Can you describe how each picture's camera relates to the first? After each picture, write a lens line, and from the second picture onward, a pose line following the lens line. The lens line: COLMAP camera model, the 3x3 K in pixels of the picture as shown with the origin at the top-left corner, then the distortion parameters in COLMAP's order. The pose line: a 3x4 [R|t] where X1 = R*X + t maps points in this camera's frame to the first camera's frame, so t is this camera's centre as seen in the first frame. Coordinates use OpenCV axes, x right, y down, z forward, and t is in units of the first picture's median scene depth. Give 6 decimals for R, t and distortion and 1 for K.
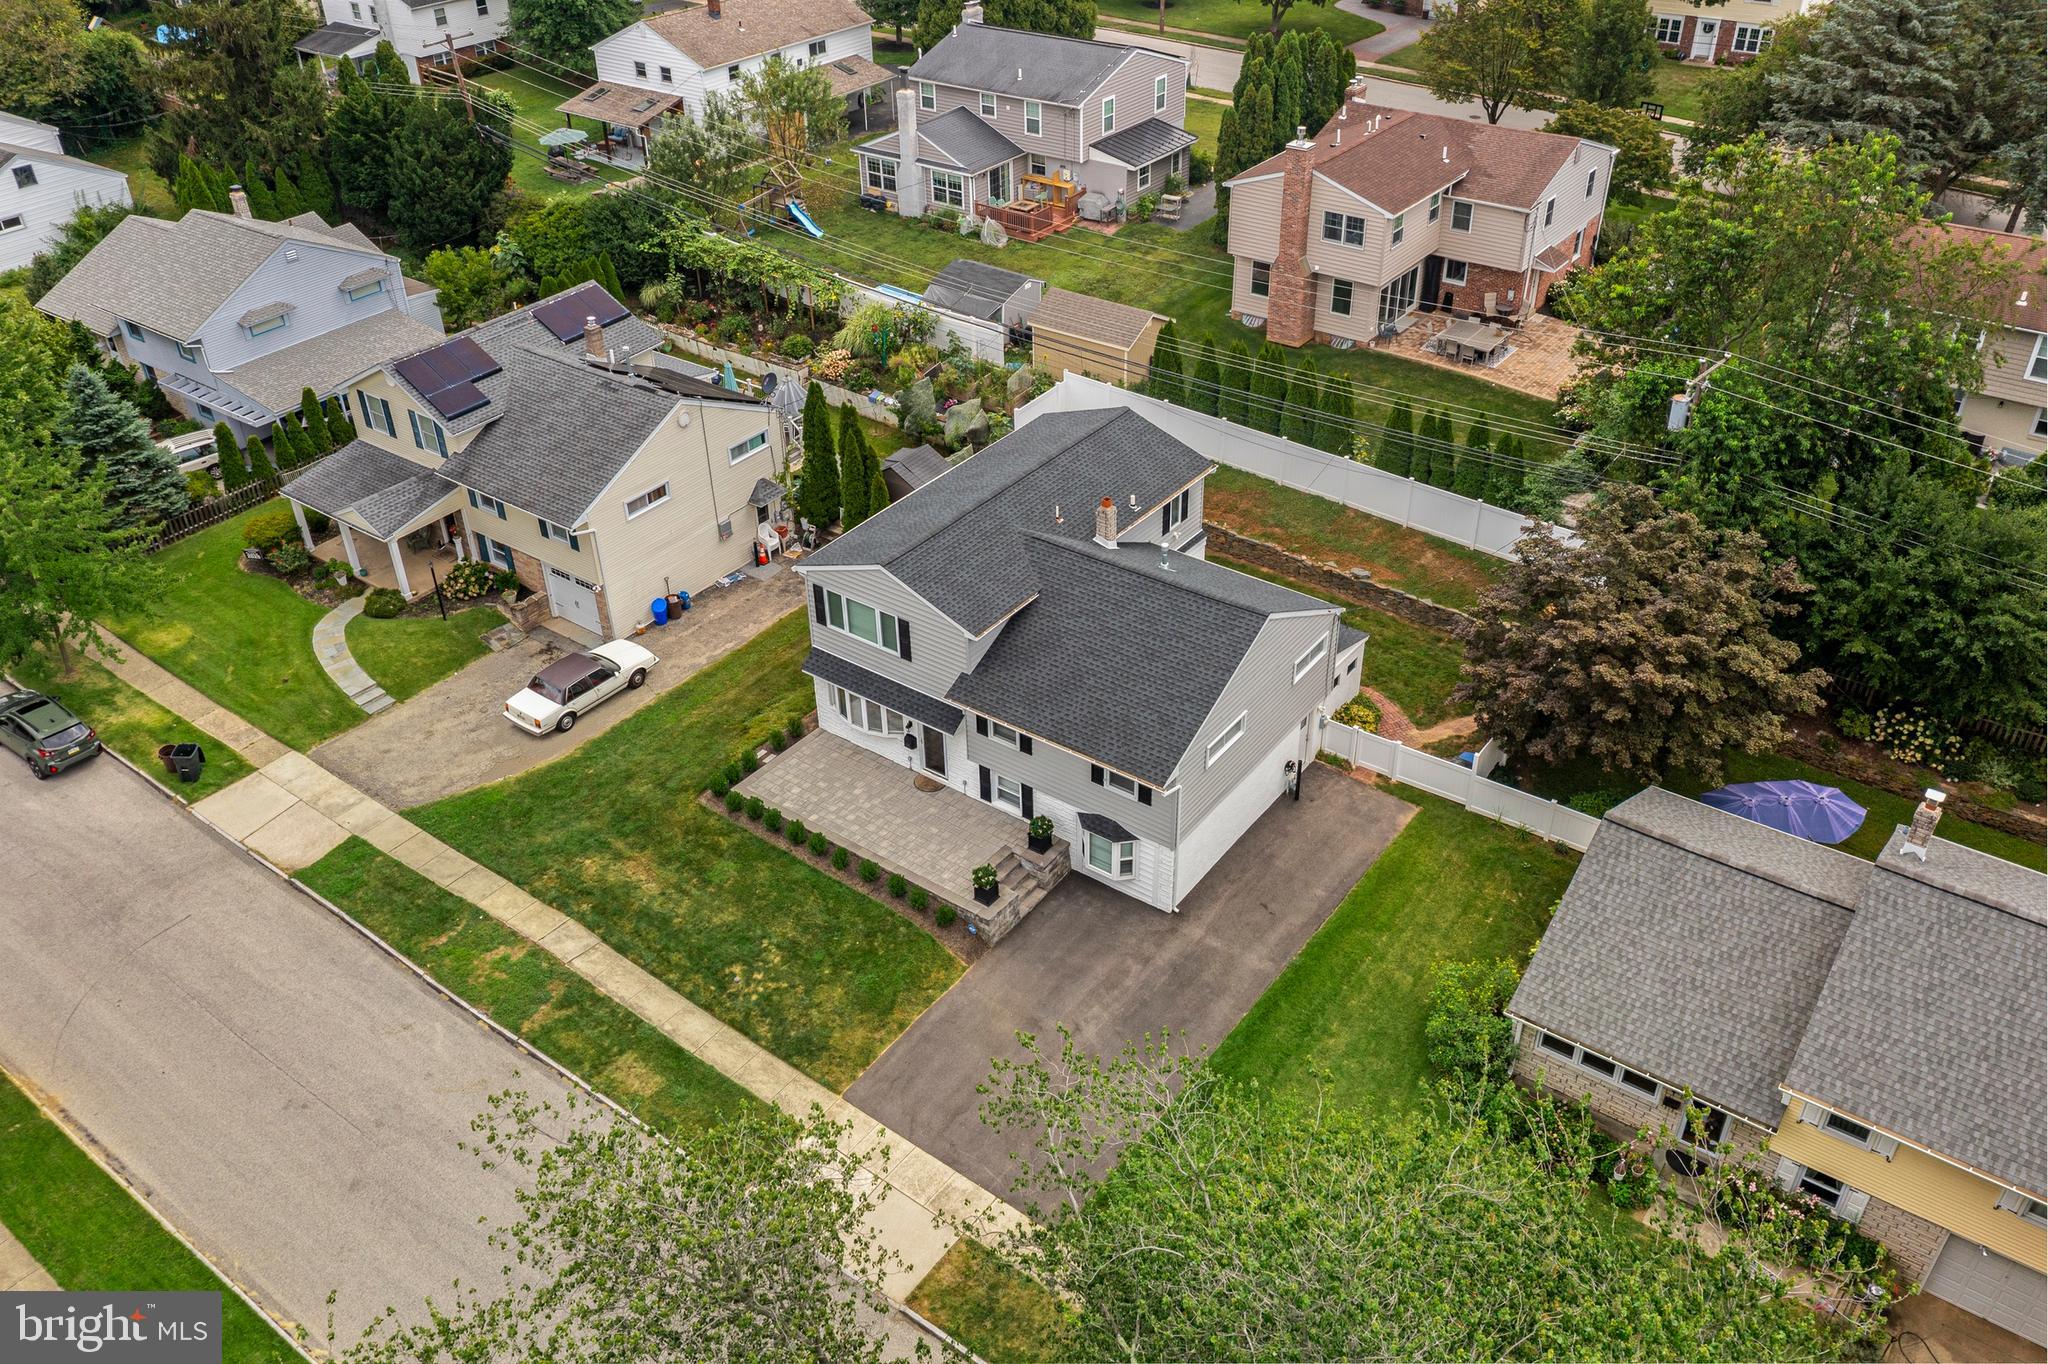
lens RADIAL K [[1615.3, 0, 1024.0], [0, 1615.3, 682.0], [0, 0, 1]] dist [-0.015944, 0.004093]
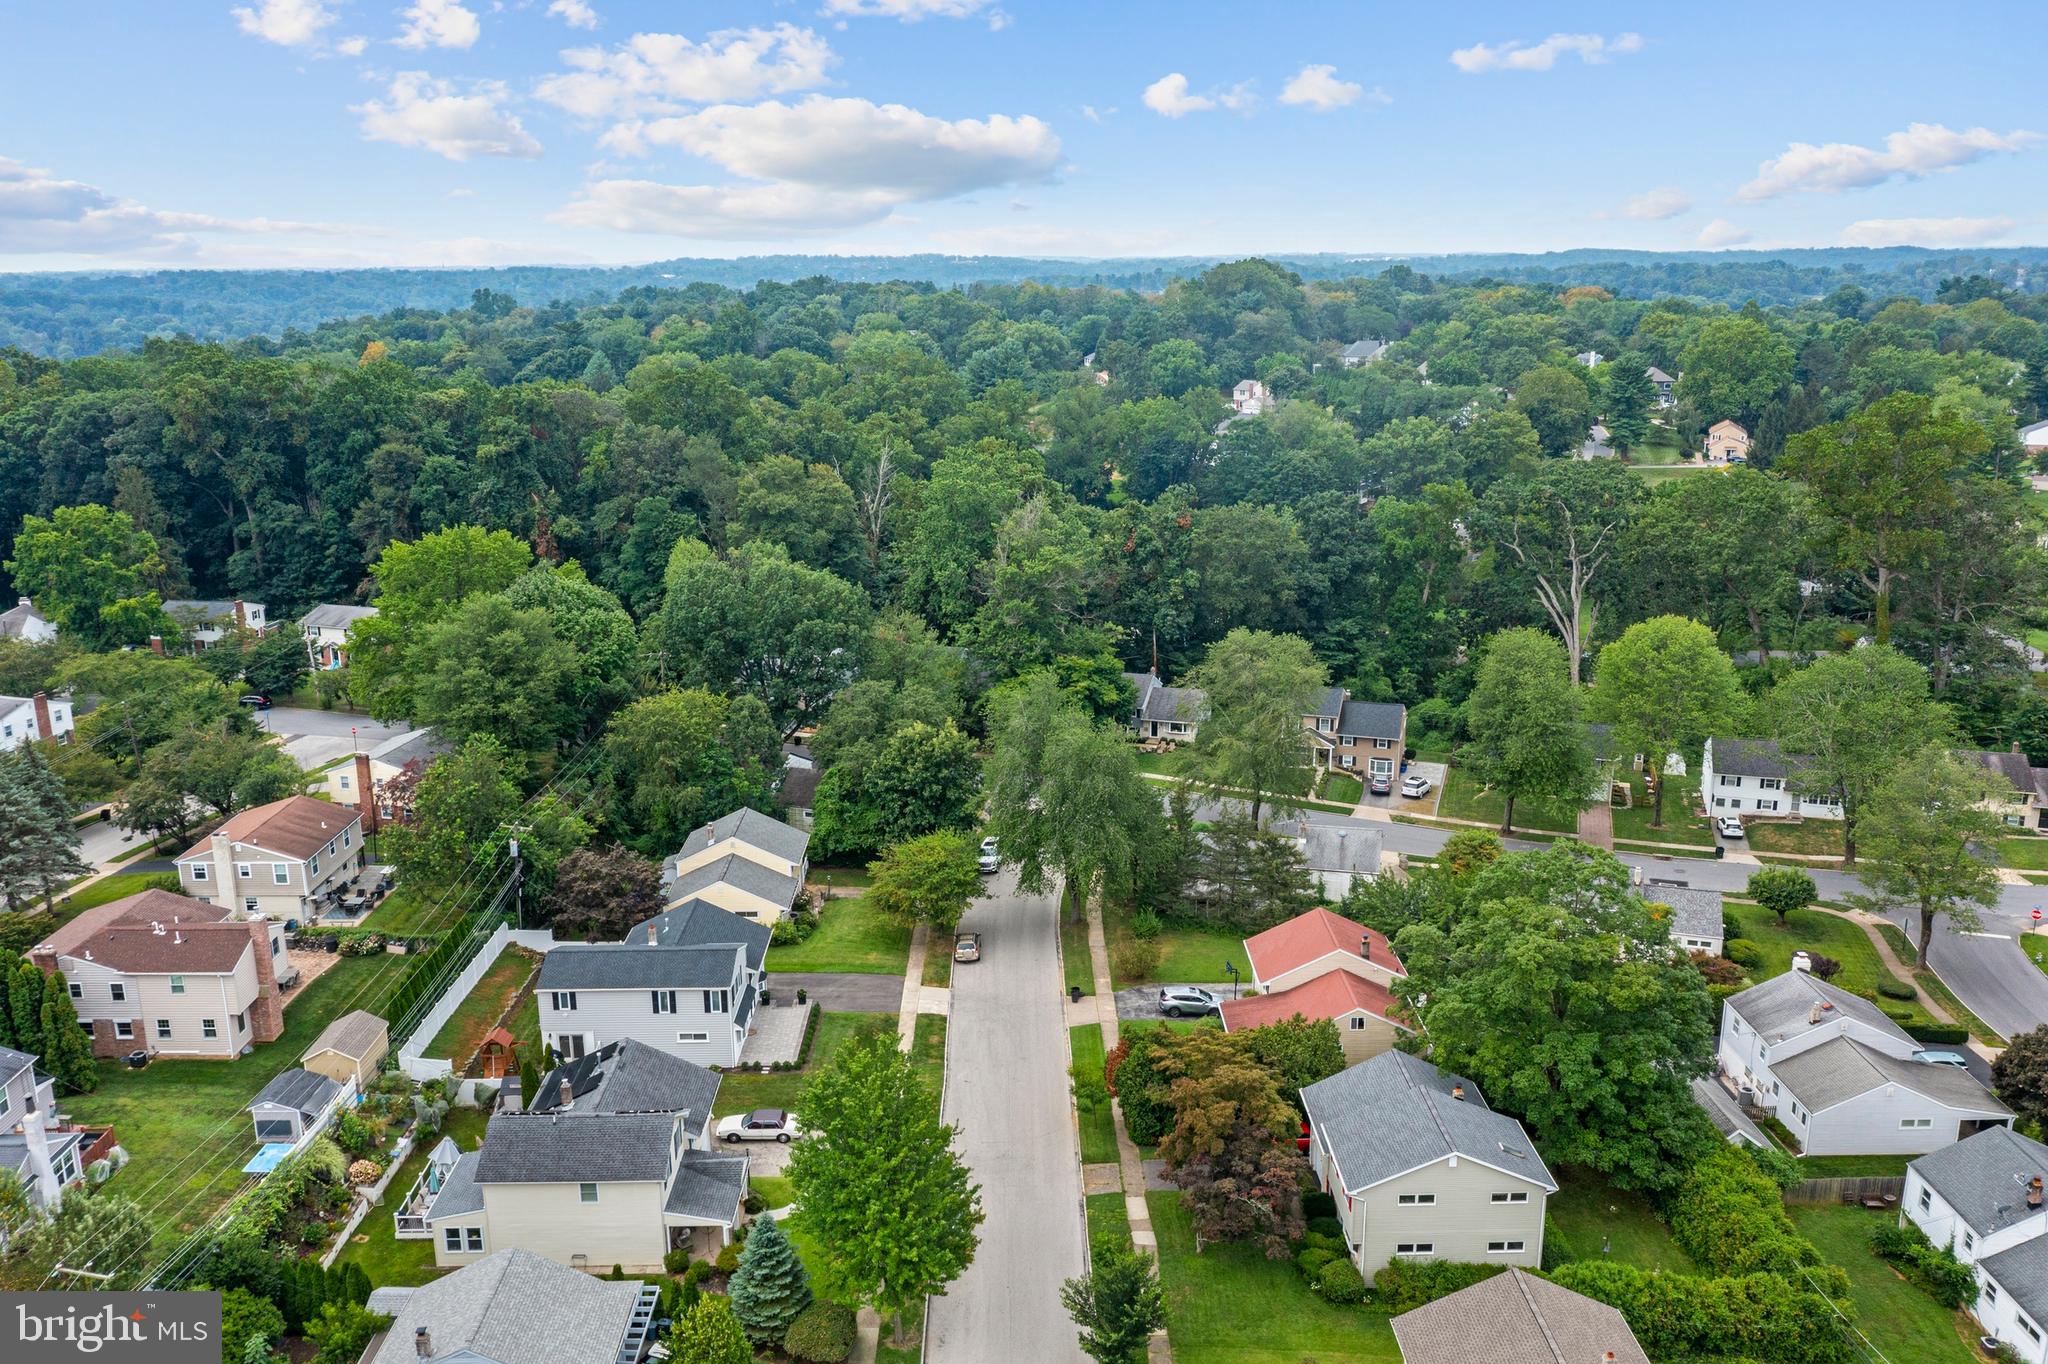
lens RADIAL K [[1615.3, 0, 1024.0], [0, 1615.3, 682.0], [0, 0, 1]] dist [-0.015944, 0.004093]
pose [[-0.608239, -0.179679, 0.773150, -1.987550], [0.461877, 0.712040, 0.528837, -1.328797], [-0.645535, 0.678759, -0.350101, 1.228219]]
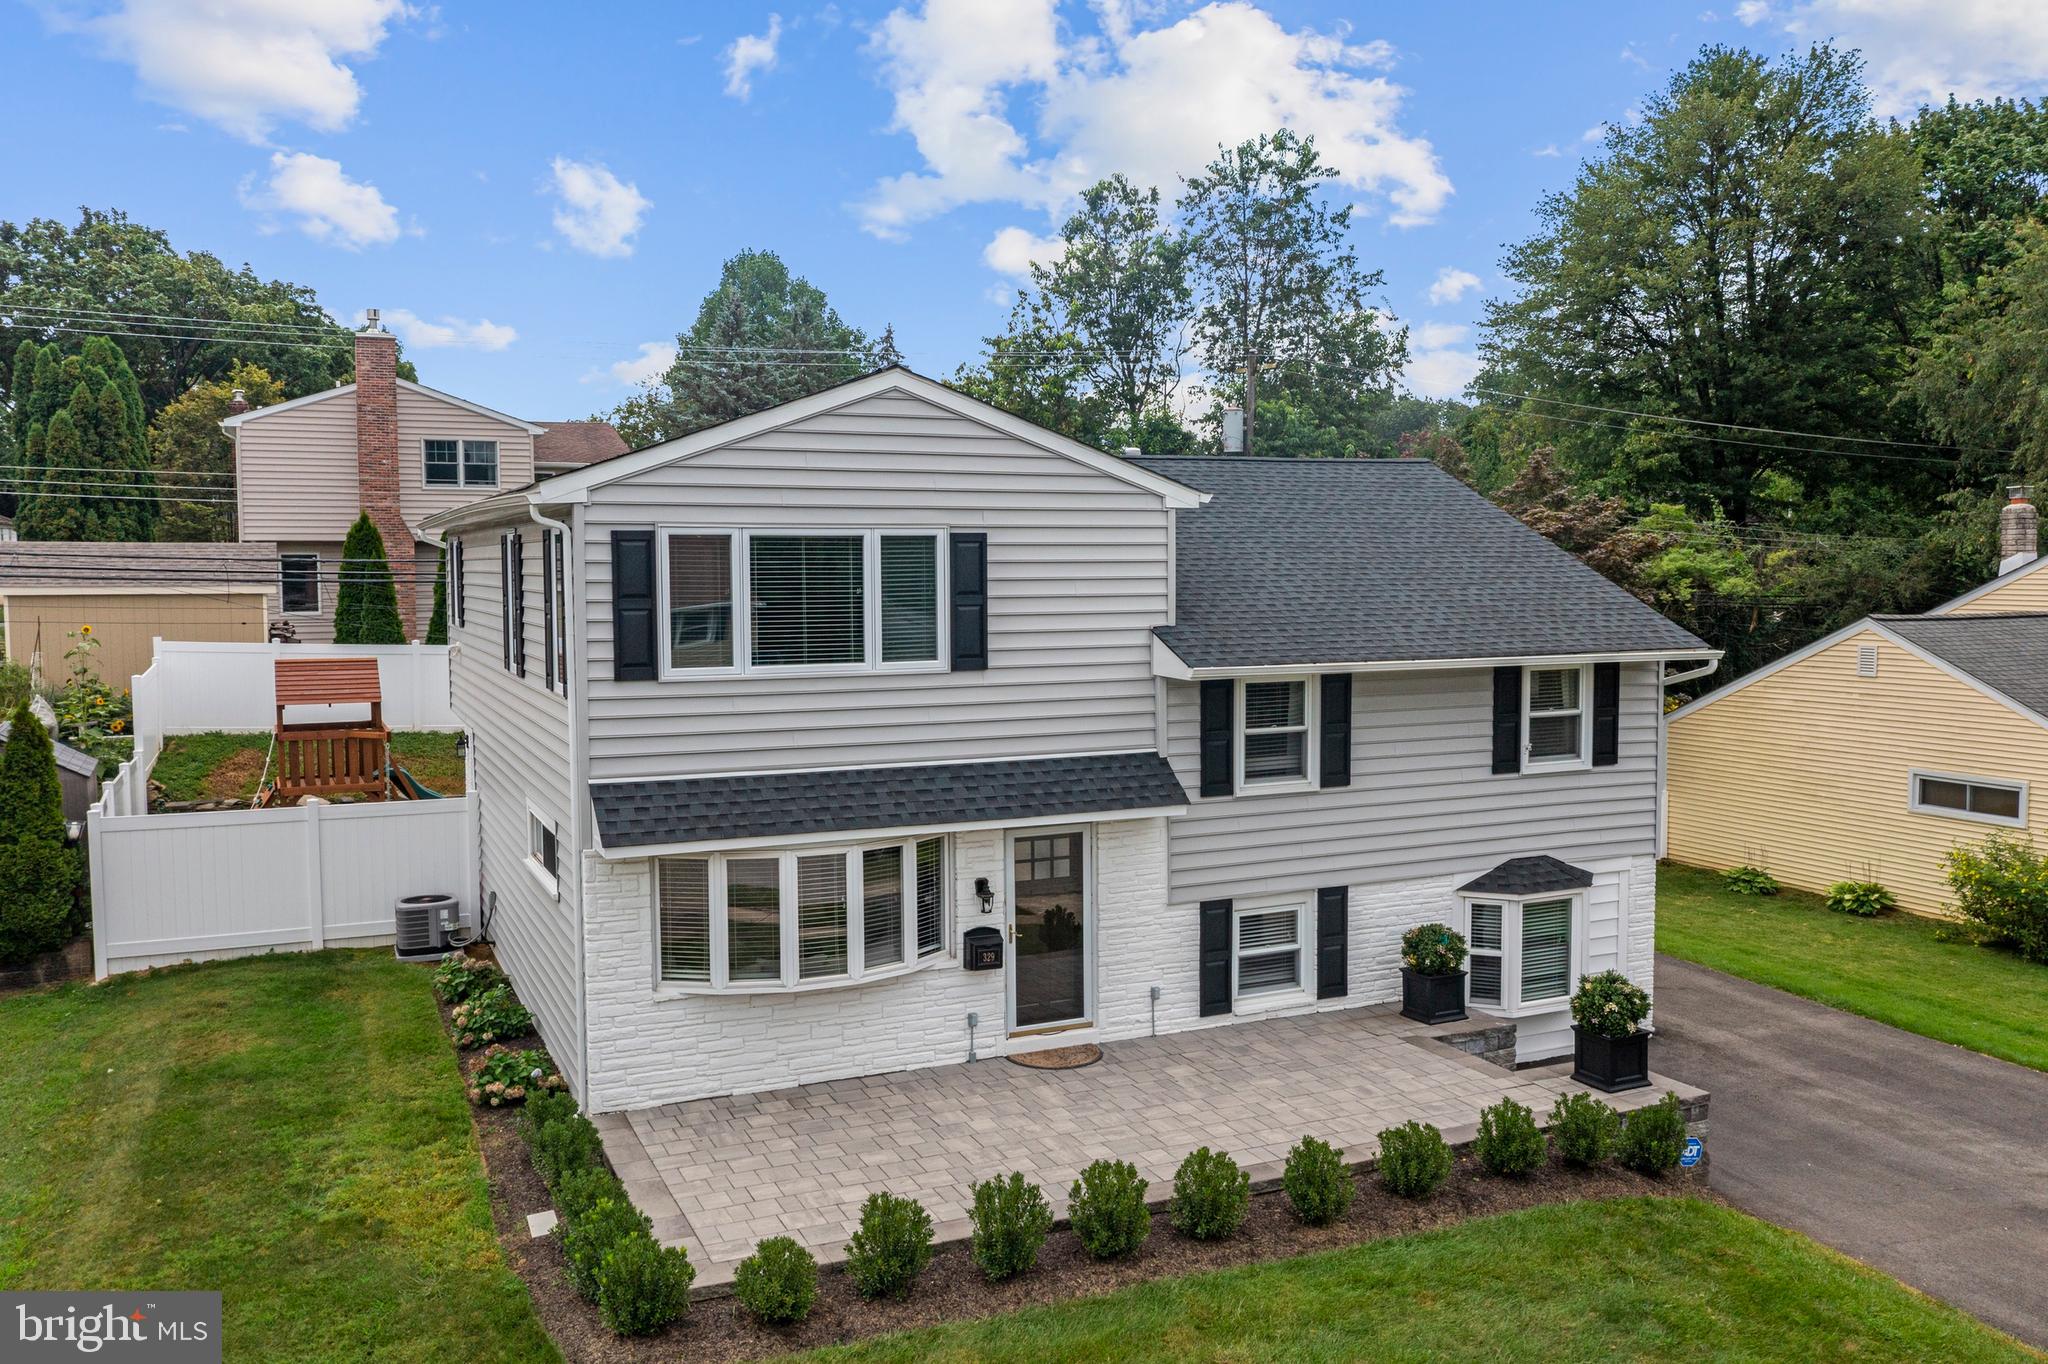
lens RADIAL K [[1615.3, 0, 1024.0], [0, 1615.3, 682.0], [0, 0, 1]] dist [-0.015944, 0.004093]
pose [[0.485351, -0.047121, 0.873049, -0.361307], [0.489095, 0.842325, -0.226438, 0.070937], [-0.724721, 0.536906, 0.431870, 0.827647]]
